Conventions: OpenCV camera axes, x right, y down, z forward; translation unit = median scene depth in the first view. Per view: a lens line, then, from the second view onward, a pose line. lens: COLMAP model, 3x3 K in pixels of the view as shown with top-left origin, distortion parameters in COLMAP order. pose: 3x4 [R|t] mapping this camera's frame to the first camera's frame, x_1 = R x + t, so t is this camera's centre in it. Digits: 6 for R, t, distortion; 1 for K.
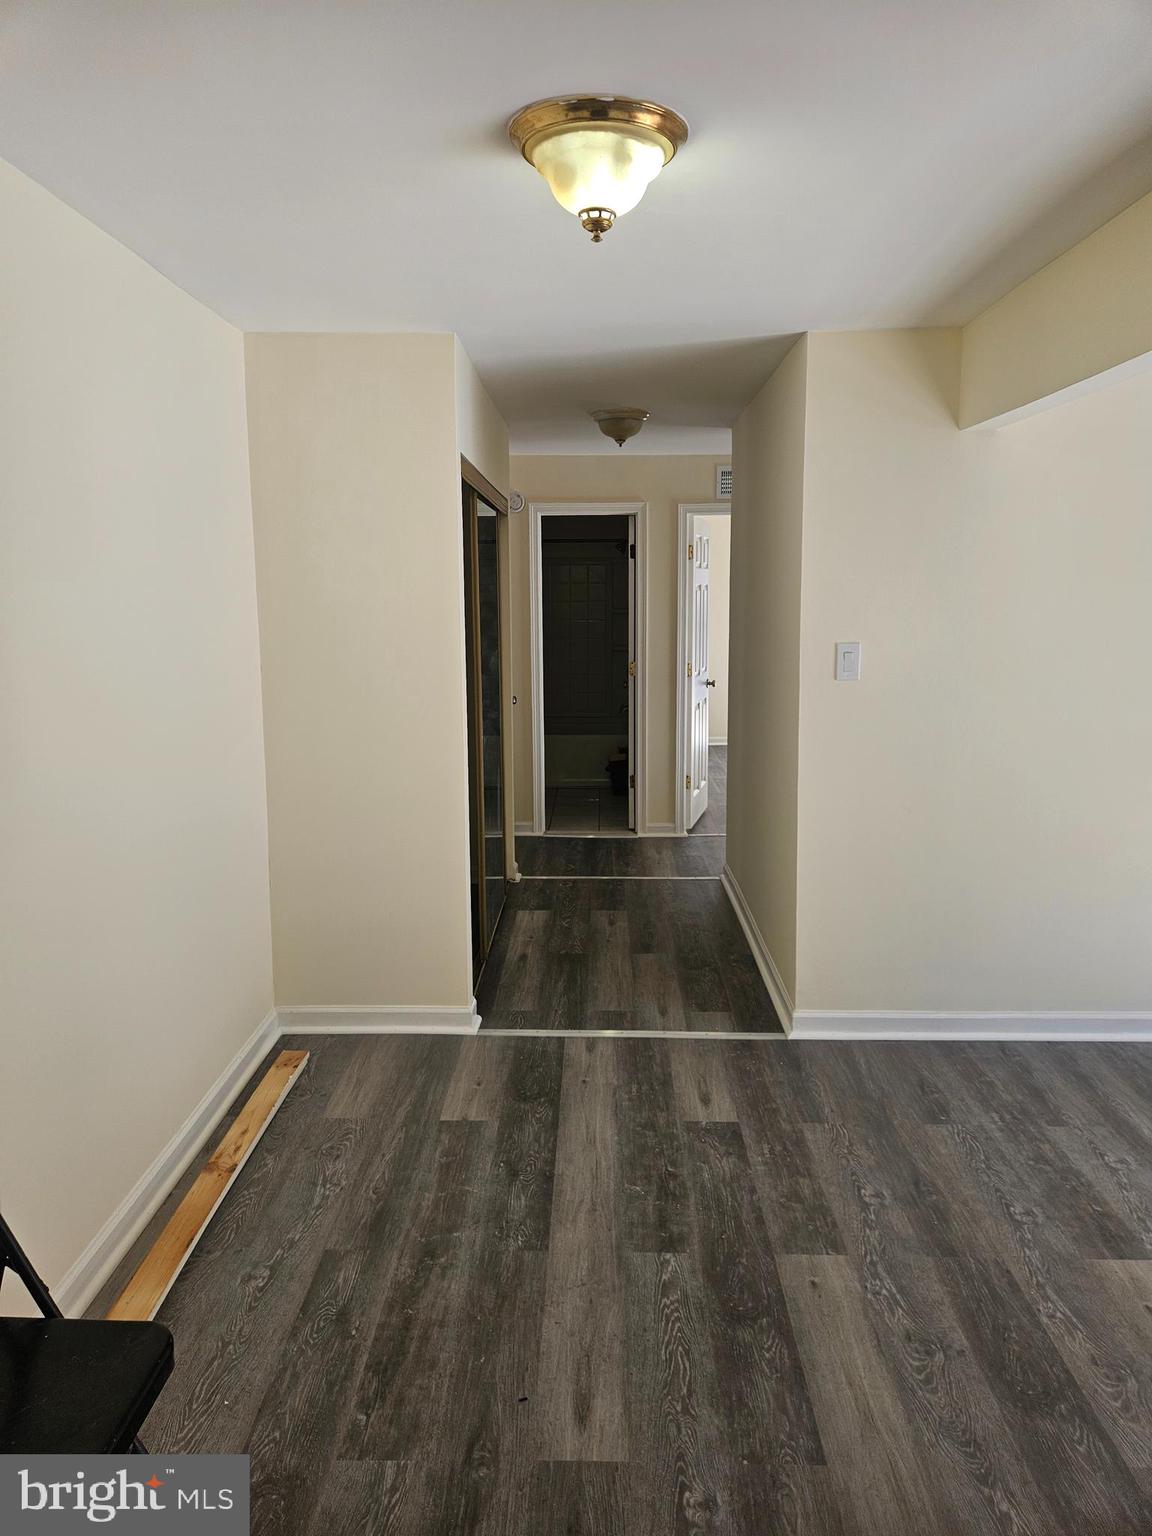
lens RADIAL K [[1035.5, 0, 575.1], [0, 1035.5, 767.2], [0, 0, 1]] dist [0.034763, -0.004714]
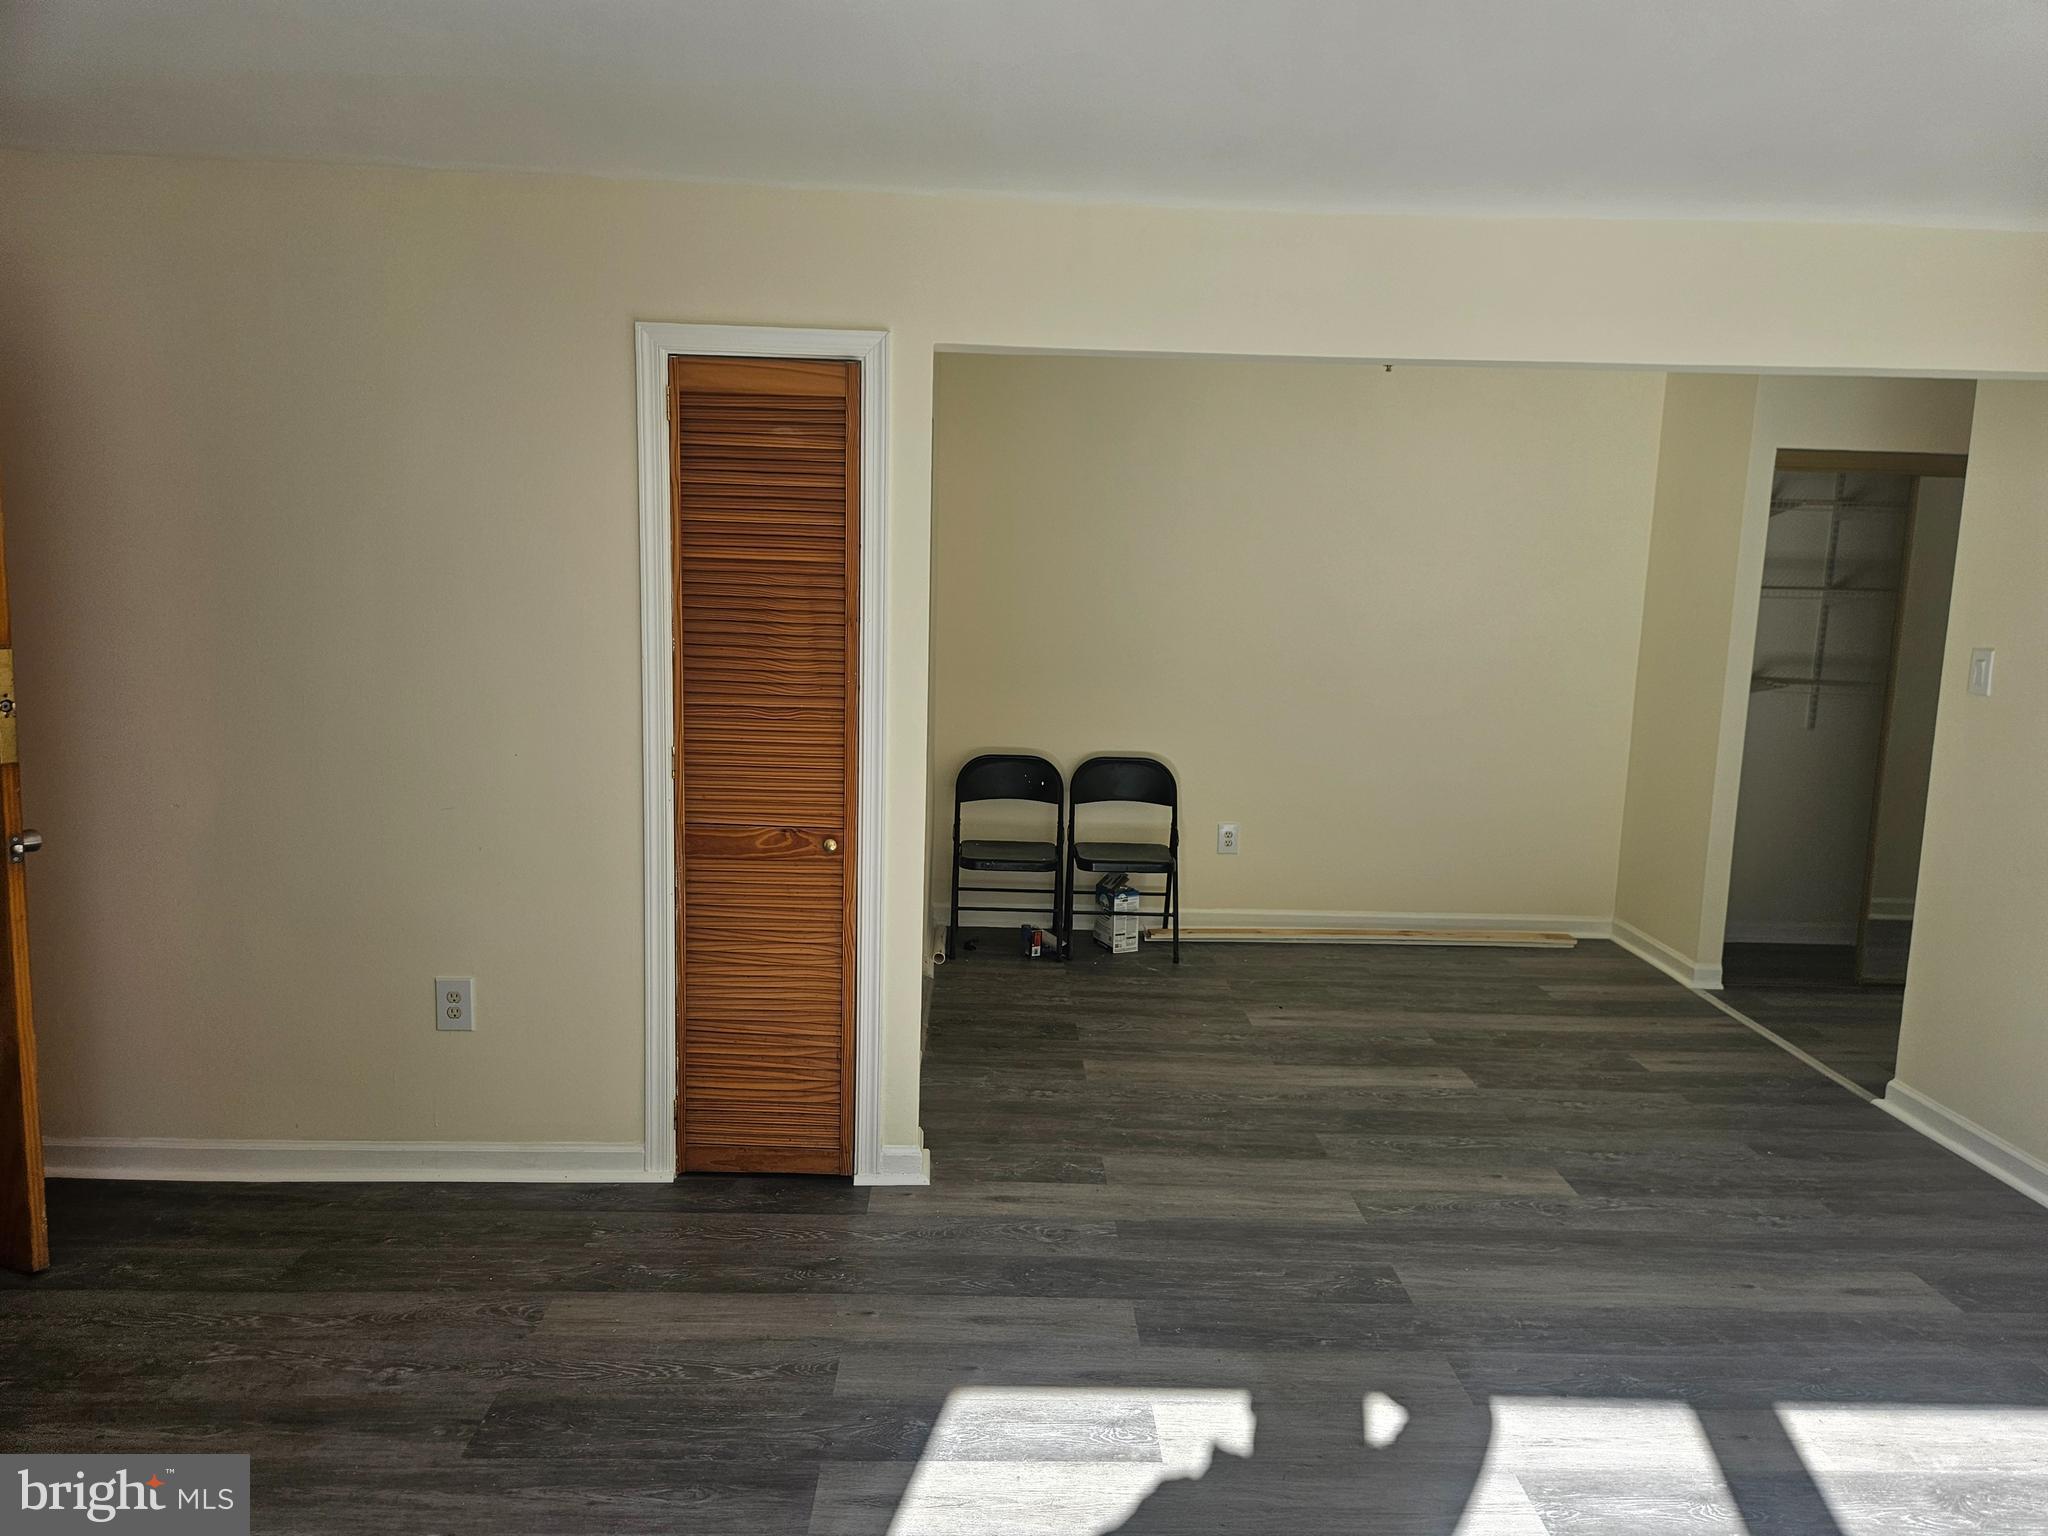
lens RADIAL K [[1380.6, 0, 1022.8], [0, 1380.6, 767.0], [0, 0, 1]] dist [0.034763, -0.004714]
pose [[0.041259, 0.149597, -0.987886, 1.622889], [-0.202005, 0.969558, 0.138385, -0.033902], [0.978515, 0.193848, 0.070222, 0.221882]]
